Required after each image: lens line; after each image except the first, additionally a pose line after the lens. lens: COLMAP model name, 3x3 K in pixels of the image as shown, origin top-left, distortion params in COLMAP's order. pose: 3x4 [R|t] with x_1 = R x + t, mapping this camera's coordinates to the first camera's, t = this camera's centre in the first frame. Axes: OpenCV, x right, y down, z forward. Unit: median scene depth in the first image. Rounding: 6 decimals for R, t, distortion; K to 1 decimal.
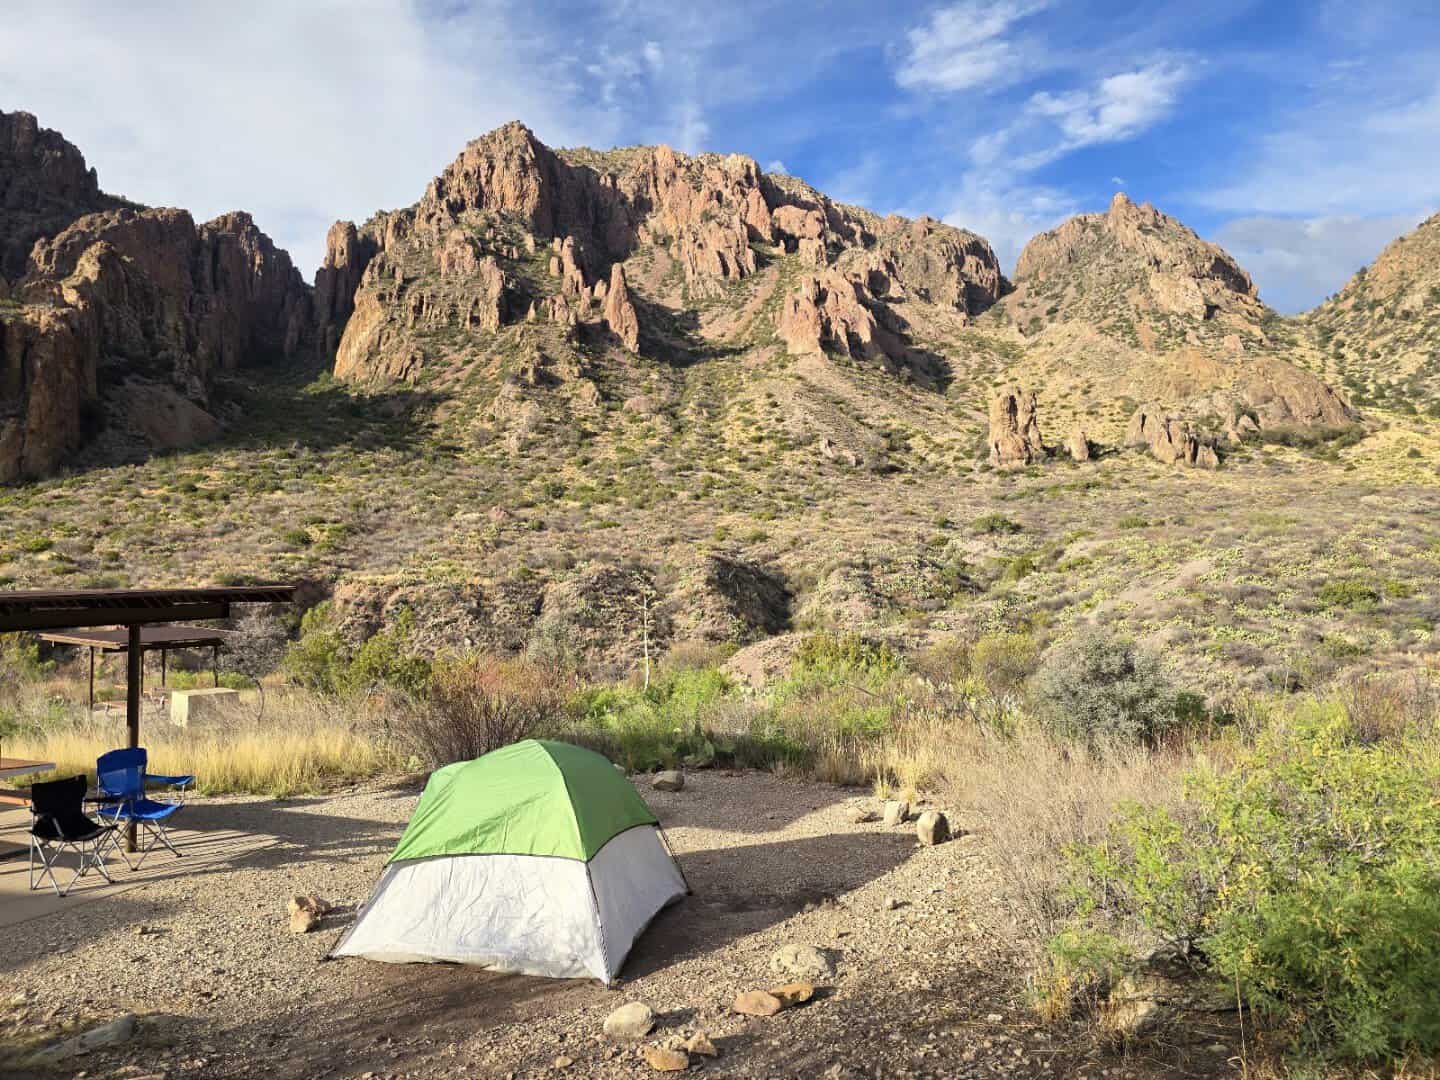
lens RADIAL K [[1004.3, 0, 720.0], [0, 1004.3, 540.0], [0, 0, 1]] dist [0.097835, -0.117874]
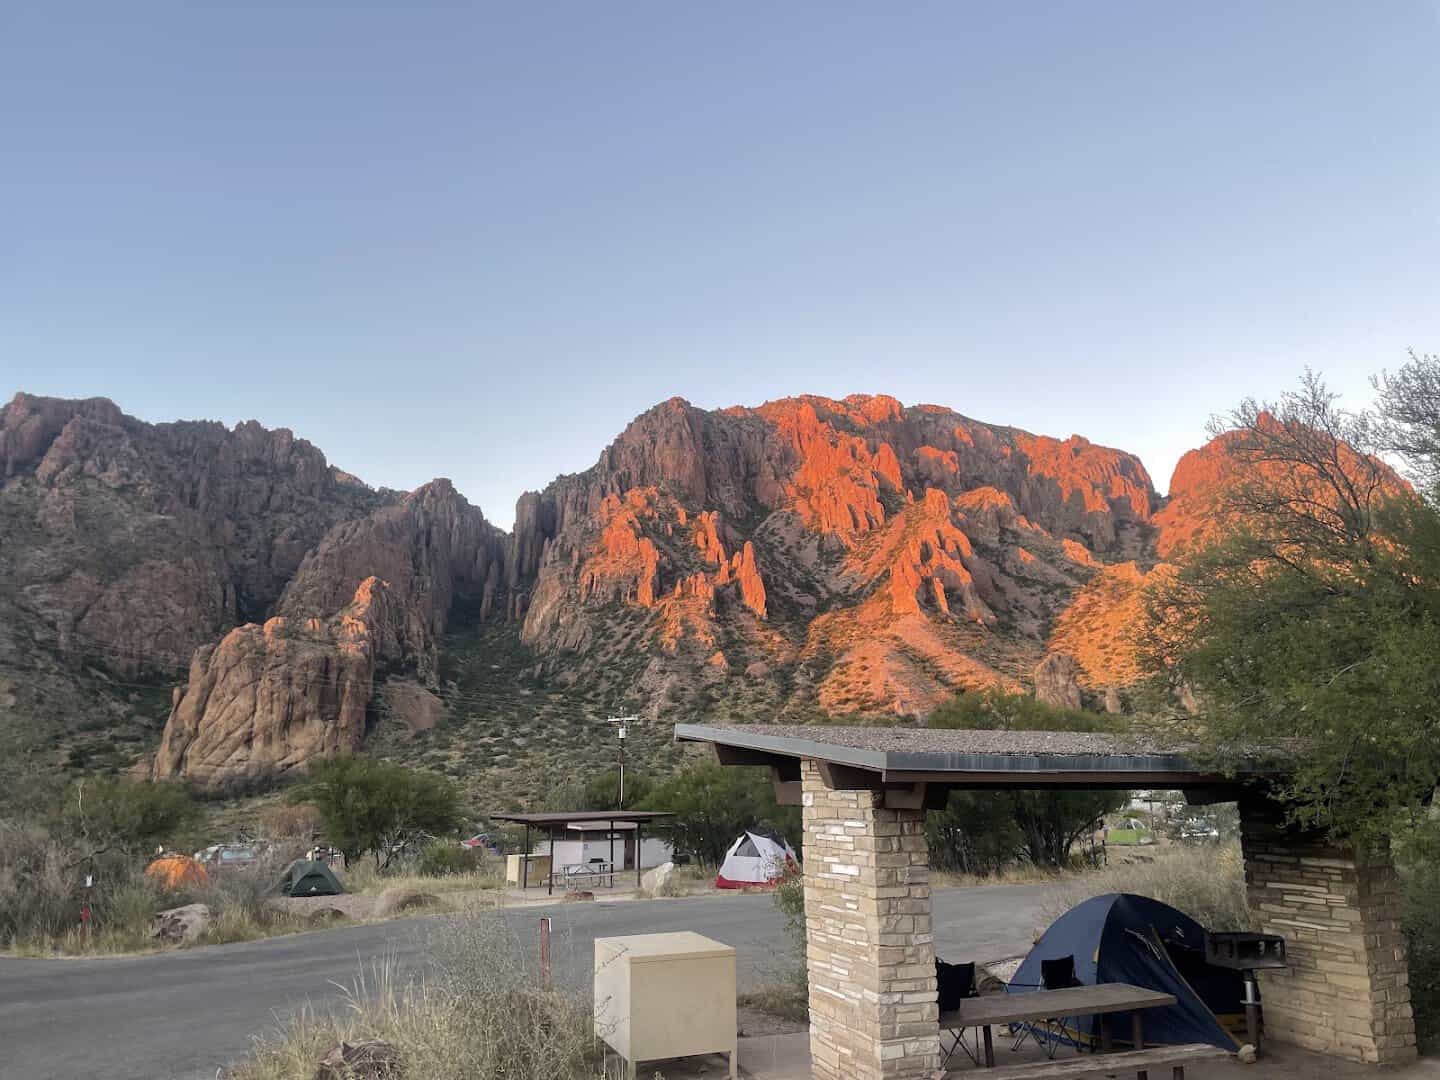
lens RADIAL K [[1004.3, 0, 720.0], [0, 1004.3, 540.0], [0, 0, 1]] dist [0.097835, -0.117874]
pose [[0.986398, -0.054581, -0.155049, 0.045177], [0.019297, 0.975190, -0.220526, -0.010820], [0.163239, 0.214534, 0.962979, -0.141480]]
